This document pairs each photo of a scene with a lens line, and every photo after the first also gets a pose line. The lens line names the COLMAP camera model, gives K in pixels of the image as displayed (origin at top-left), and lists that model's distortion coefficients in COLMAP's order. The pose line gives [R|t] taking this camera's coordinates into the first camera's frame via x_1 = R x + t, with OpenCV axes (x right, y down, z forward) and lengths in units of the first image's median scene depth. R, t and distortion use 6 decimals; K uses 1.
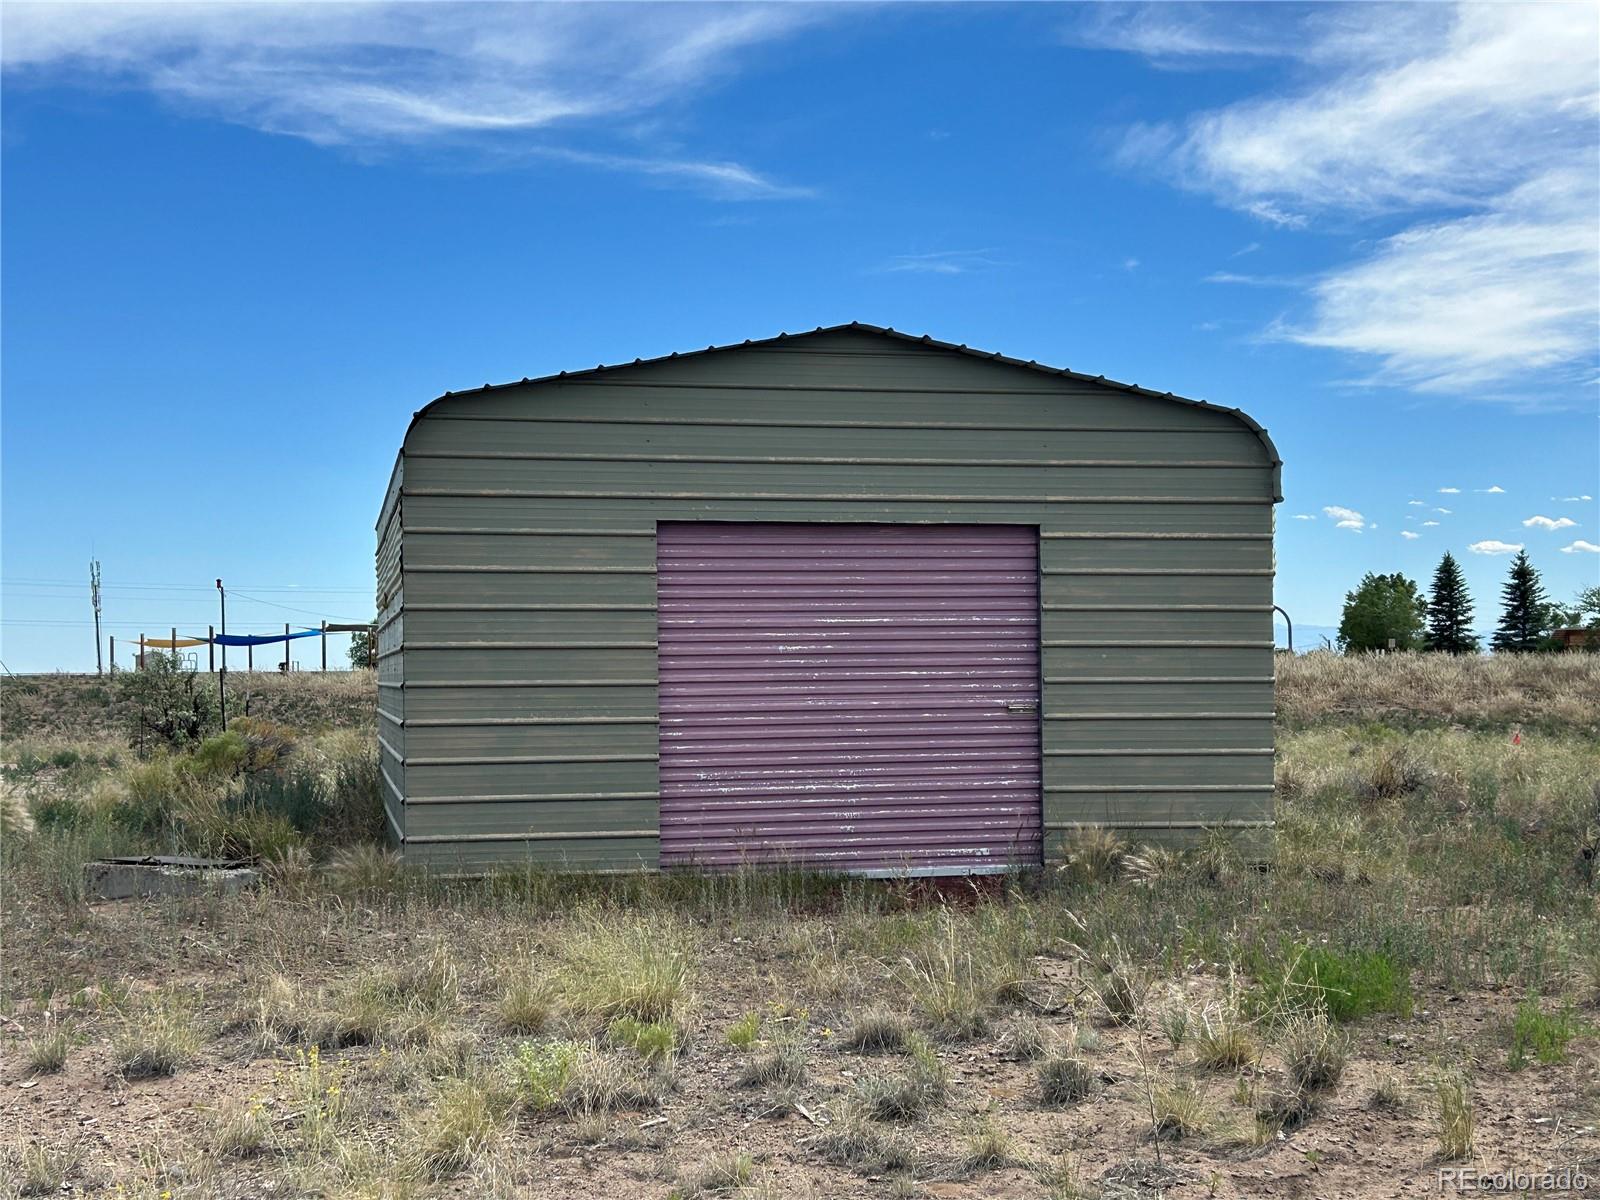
lens RADIAL K [[2138.6, 0, 784.4], [0, 2138.6, 592.2], [0, 0, 1]] dist [0.071944, 0.000000]
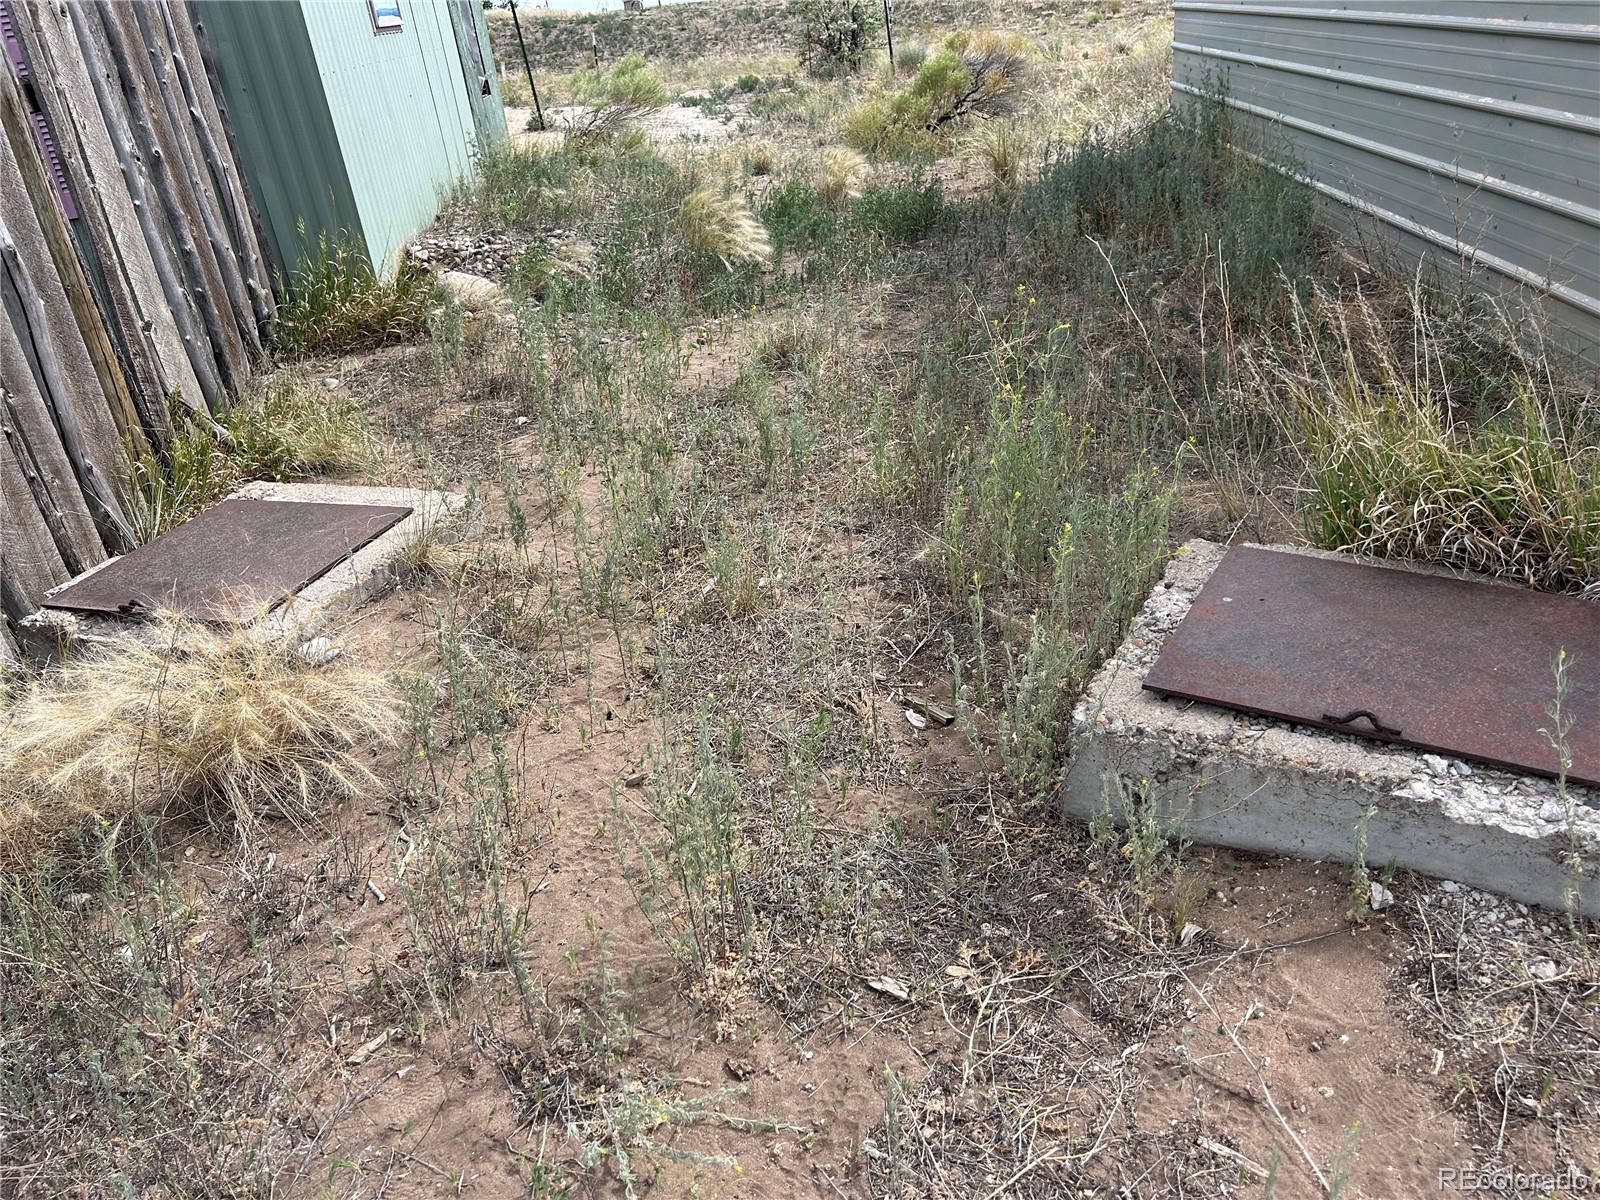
lens RADIAL K [[1194.5, 0, 798.0], [0, 1194.5, 607.1], [0, 0, 1]] dist [0.002665, -0.012519]
pose [[0.962230, 0.033440, -0.270175, -0.272628], [0.107166, 0.865771, 0.488831, 0.027961], [0.250256, -0.499321, 0.829488, 0.741689]]
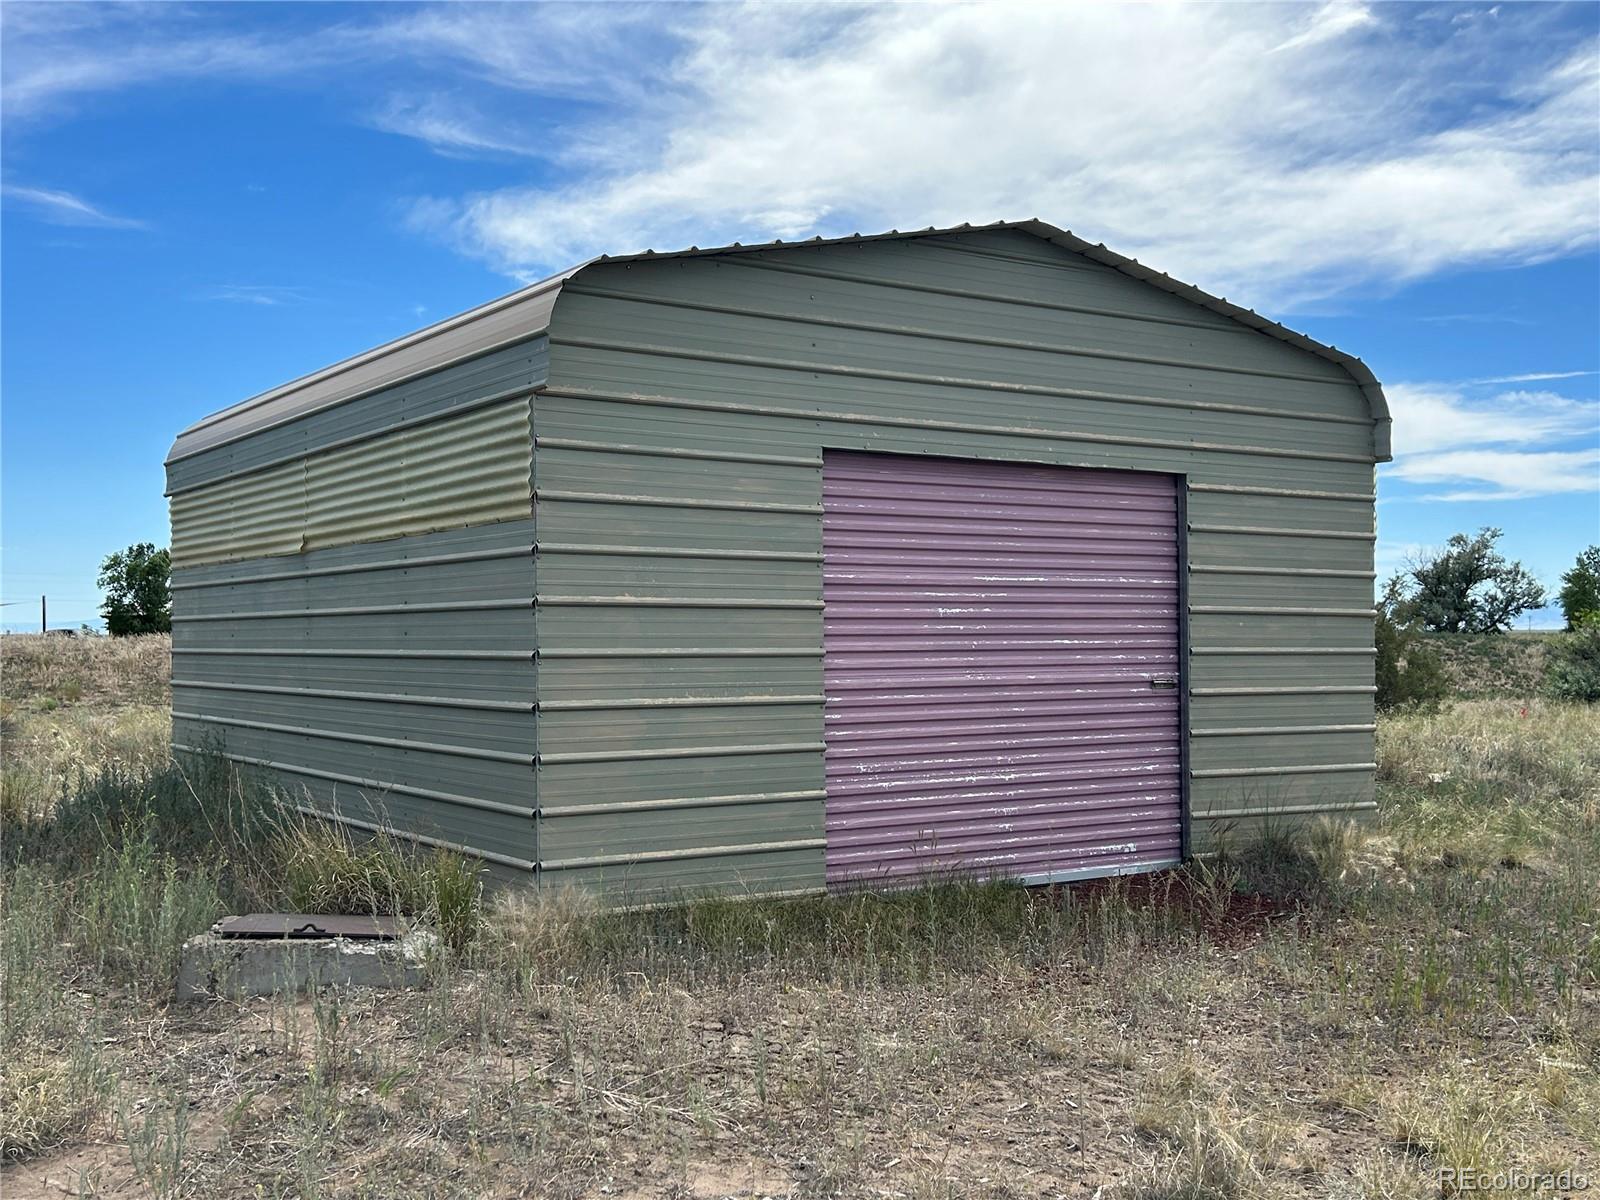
lens RADIAL K [[1706.2, 0, 776.3], [0, 1706.2, 609.8], [0, 0, 1]] dist [0.057897, 0.000000]
pose [[0.931521, 0.012588, 0.363469, -0.297765], [-0.019419, 0.999697, 0.015145, 0.016994], [-0.363168, -0.021166, 0.931483, 0.409124]]
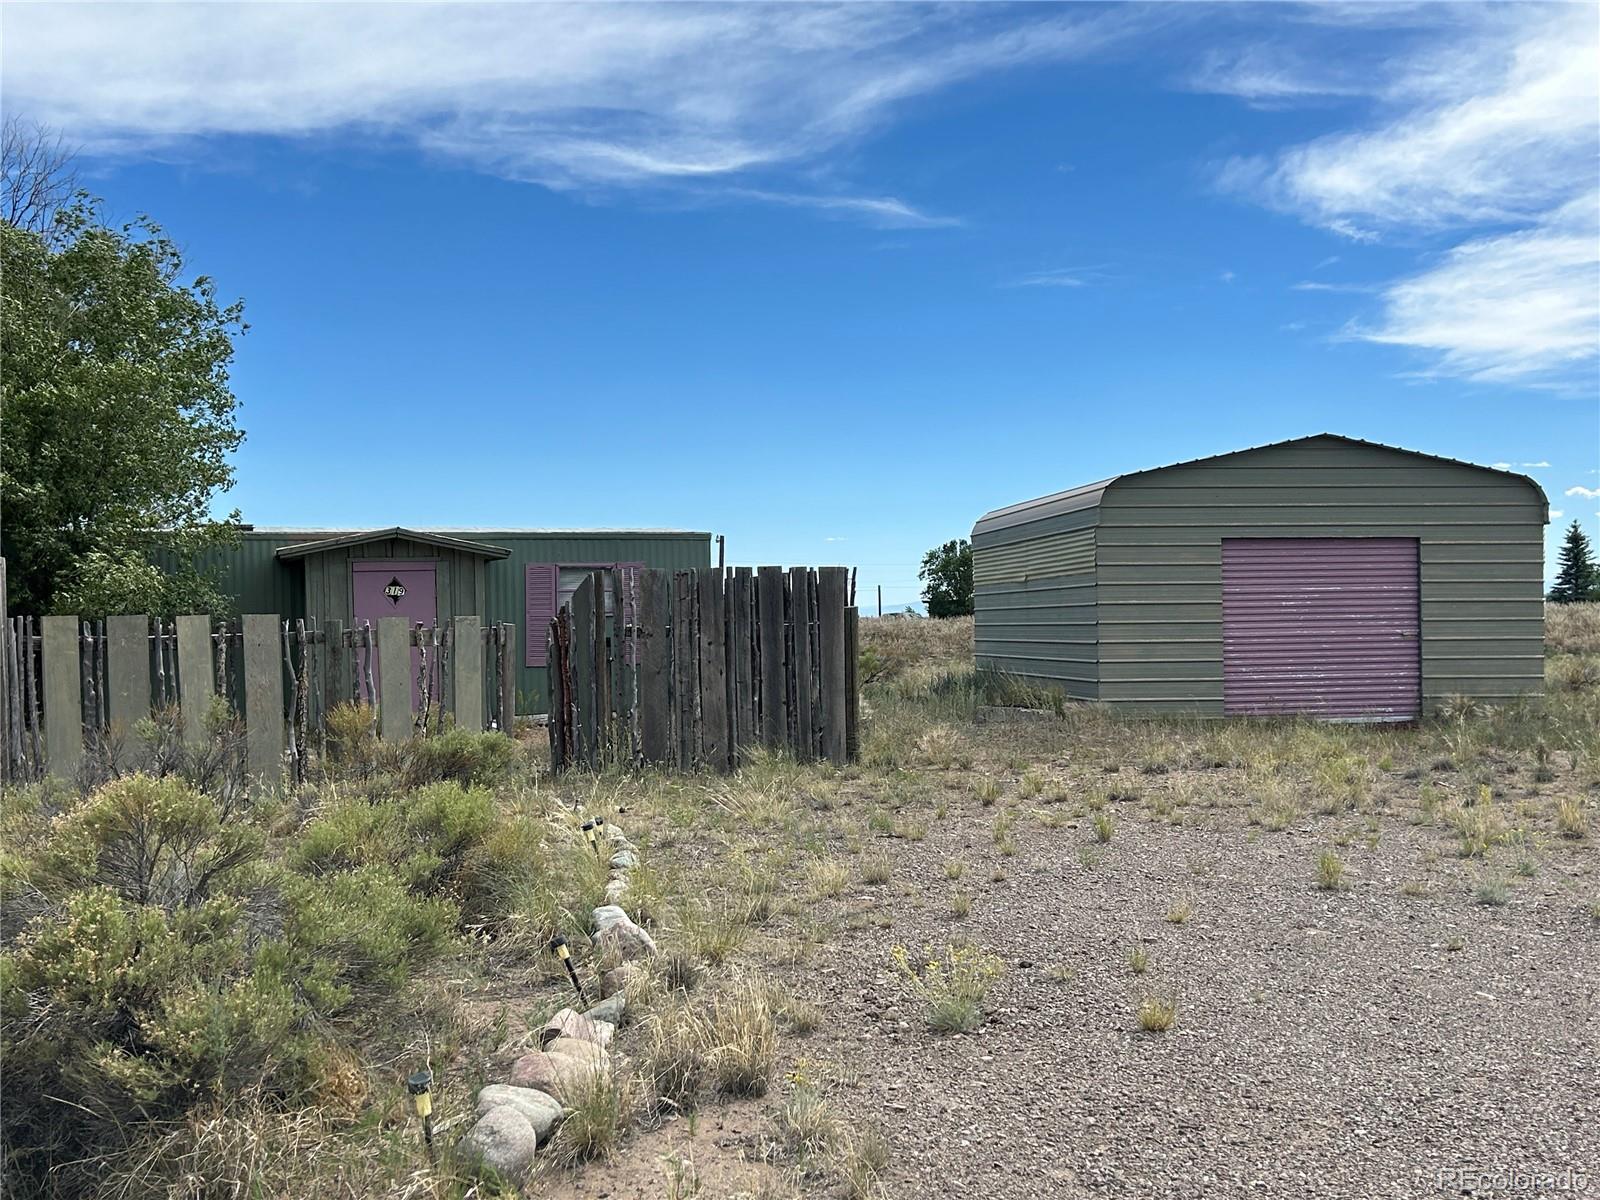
lens RADIAL K [[1767.2, 0, 801.4], [0, 1767.2, 636.8], [0, 0, 1]] dist [0.043309, 0.000000]
pose [[0.997272, -0.002129, -0.073787, -0.314354], [0.005501, 0.998948, 0.045534, -0.018618], [0.073612, -0.045815, 0.996234, -0.614198]]
